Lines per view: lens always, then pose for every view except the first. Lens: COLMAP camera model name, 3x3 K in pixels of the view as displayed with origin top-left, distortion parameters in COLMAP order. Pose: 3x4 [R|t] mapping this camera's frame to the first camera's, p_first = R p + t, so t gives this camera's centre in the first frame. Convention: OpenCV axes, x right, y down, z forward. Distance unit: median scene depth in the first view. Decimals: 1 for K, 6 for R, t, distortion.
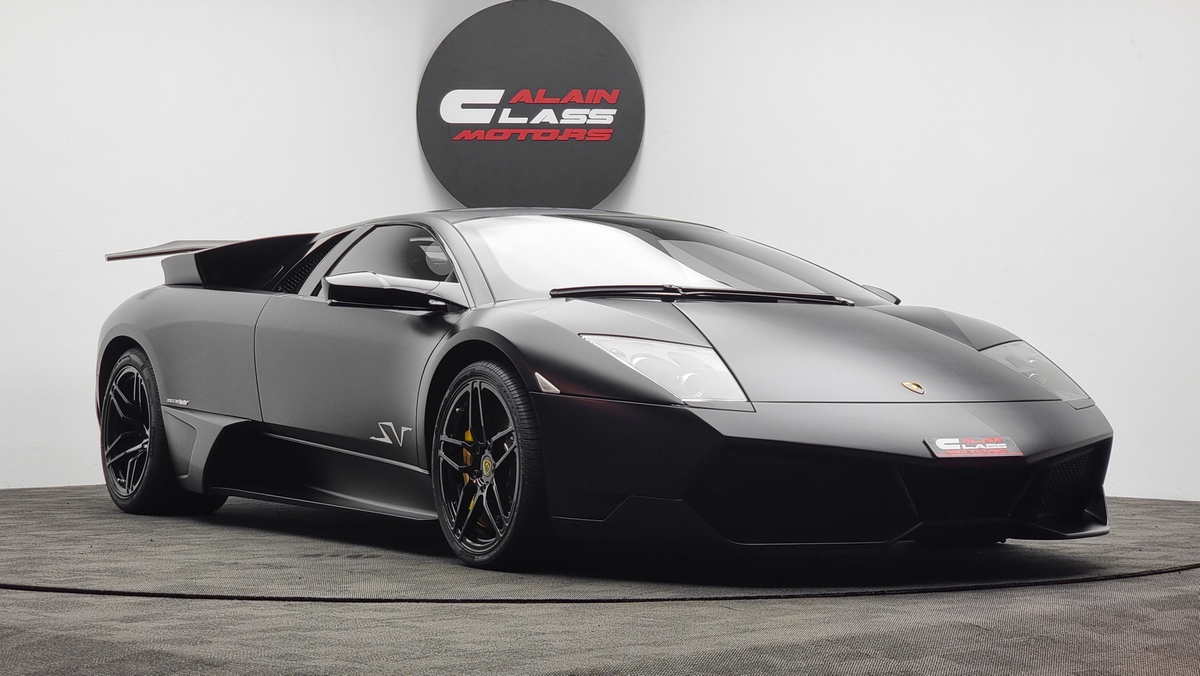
lens RADIAL K [[2720.0, 0, 582.7], [0, 2720.0, 272.3], [0, 0, 1]] dist [0.127355, 0.000000]
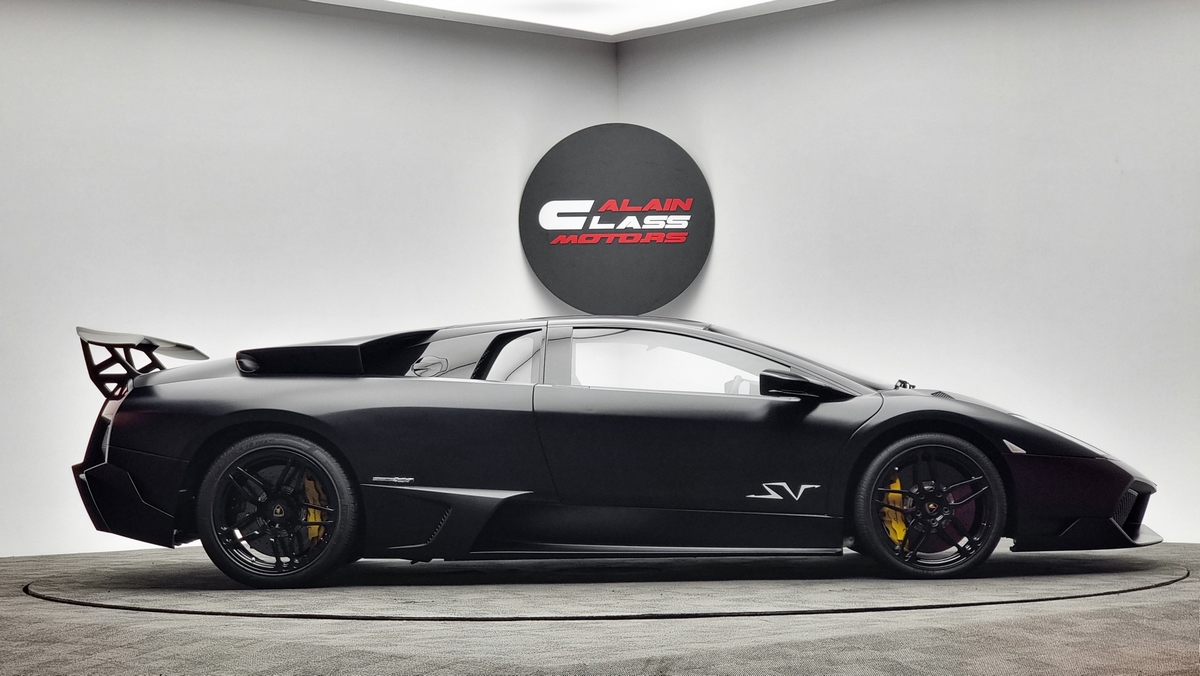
lens RADIAL K [[2720.0, 0, 607.9], [0, 2720.0, 345.2], [0, 0, 1]] dist [0.127355, 0.000000]
pose [[0.999585, -0.015897, -0.024015, 0.004238], [0.016014, 0.999861, 0.004699, -0.010405], [0.023937, -0.005081, 0.999701, -0.168012]]
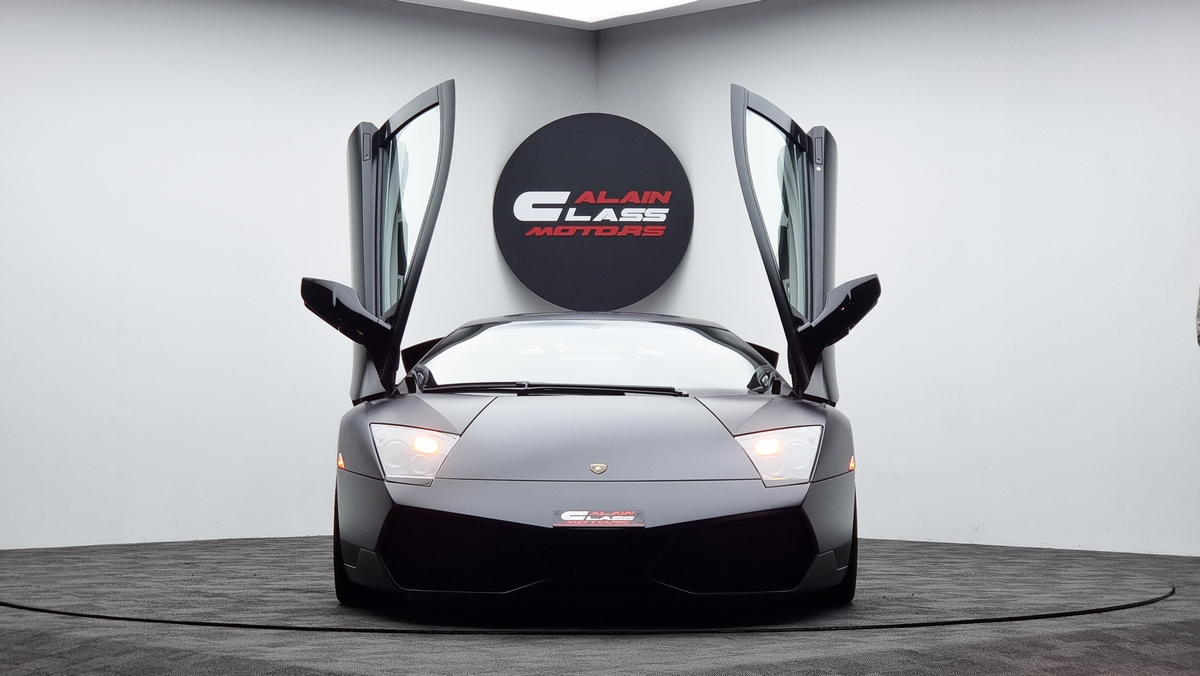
lens RADIAL K [[2720.0, 0, 587.7], [0, 2720.0, 336.7], [0, 0, 1]] dist [0.127355, 0.000000]
pose [[0.999614, -0.000569, -0.027762, 0.010095], [0.000731, 0.999983, 0.005836, -0.013144], [0.027758, -0.005854, 0.999598, -0.138221]]
